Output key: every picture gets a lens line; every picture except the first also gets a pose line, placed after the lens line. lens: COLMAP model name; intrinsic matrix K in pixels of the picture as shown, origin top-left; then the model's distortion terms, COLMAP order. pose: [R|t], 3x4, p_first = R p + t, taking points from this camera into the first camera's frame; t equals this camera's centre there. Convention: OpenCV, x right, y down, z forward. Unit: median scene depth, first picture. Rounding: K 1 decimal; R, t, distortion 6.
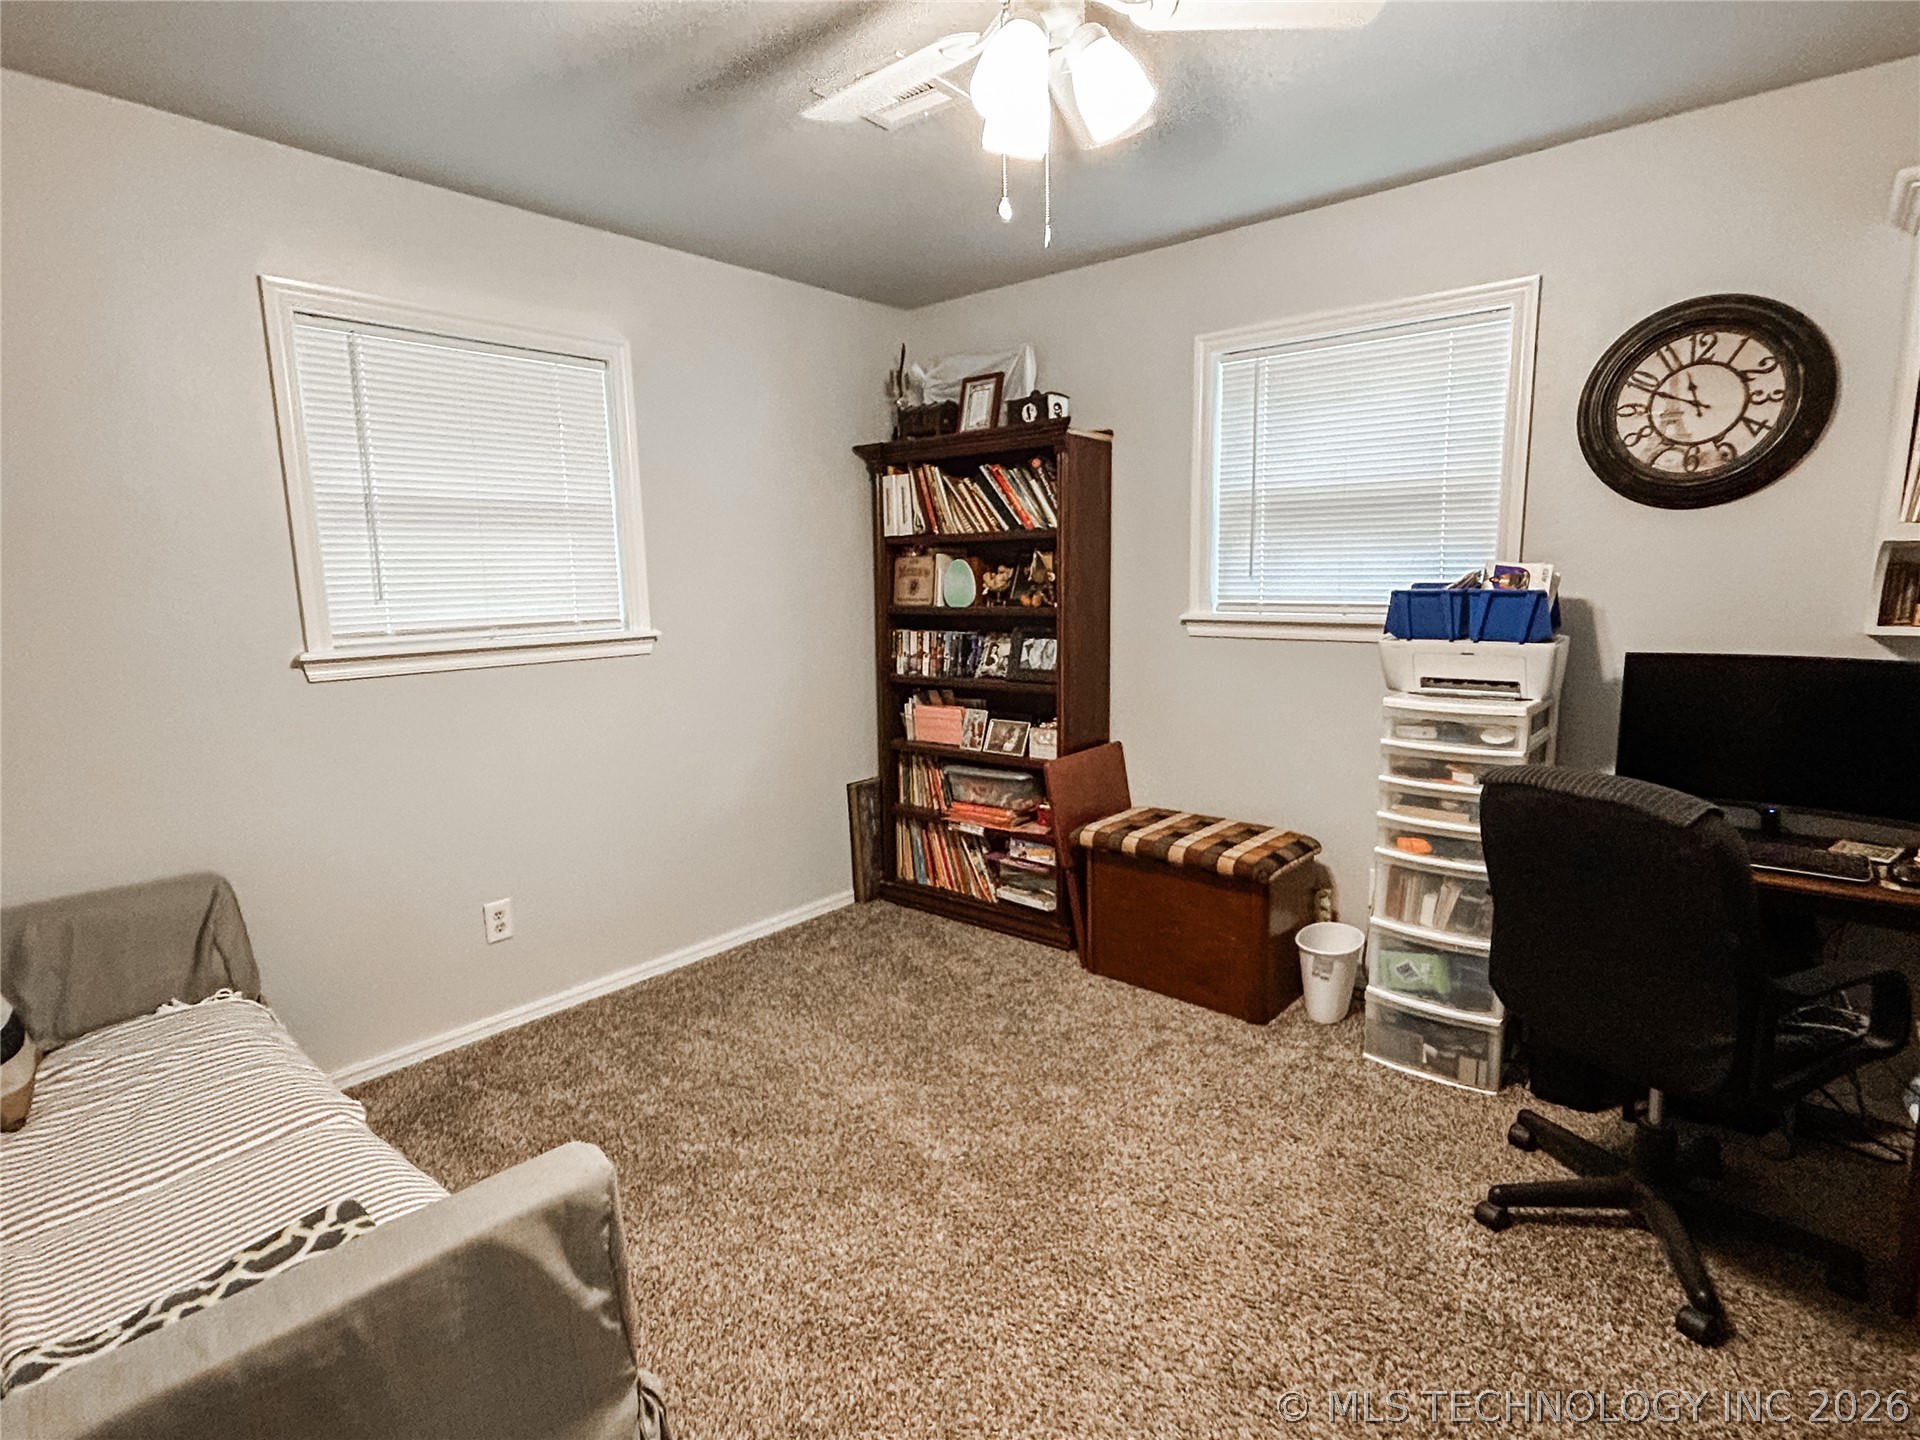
lens RADIAL K [[974.1, 0, 953.1], [0, 974.1, 714.5], [0, 0, 1]] dist [-0.000300, 0.002142]
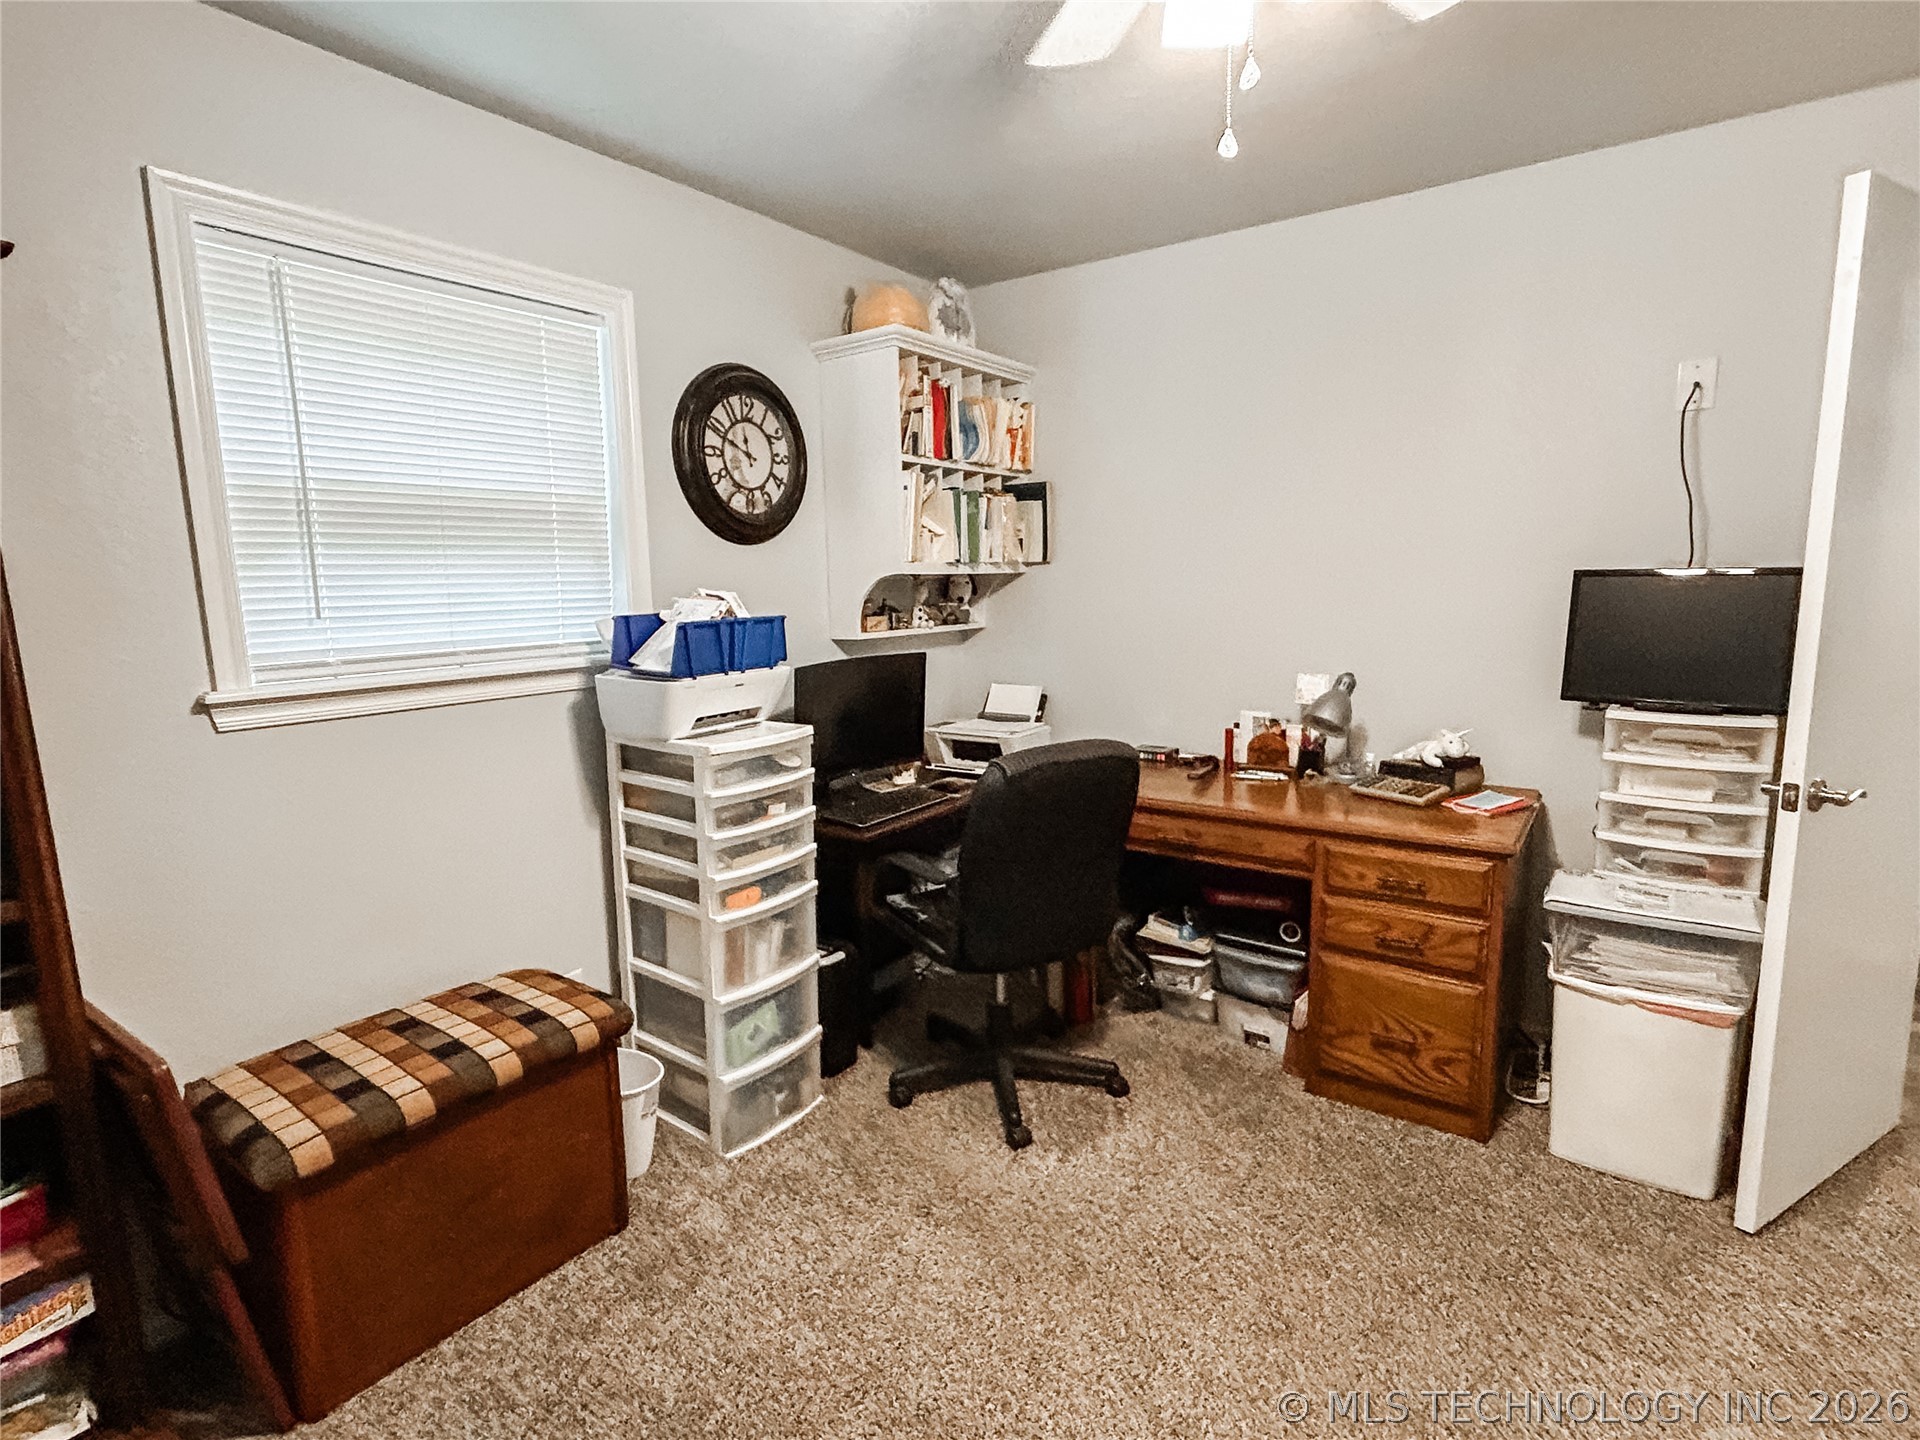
lens RADIAL K [[974.1, 0, 953.1], [0, 974.1, 714.5], [0, 0, 1]] dist [-0.000300, 0.002142]
pose [[-0.088105, -0.125252, 0.988205, -0.440980], [0.167411, 0.976090, 0.138642, -0.132091], [-0.981943, 0.177651, -0.065030, 0.865212]]
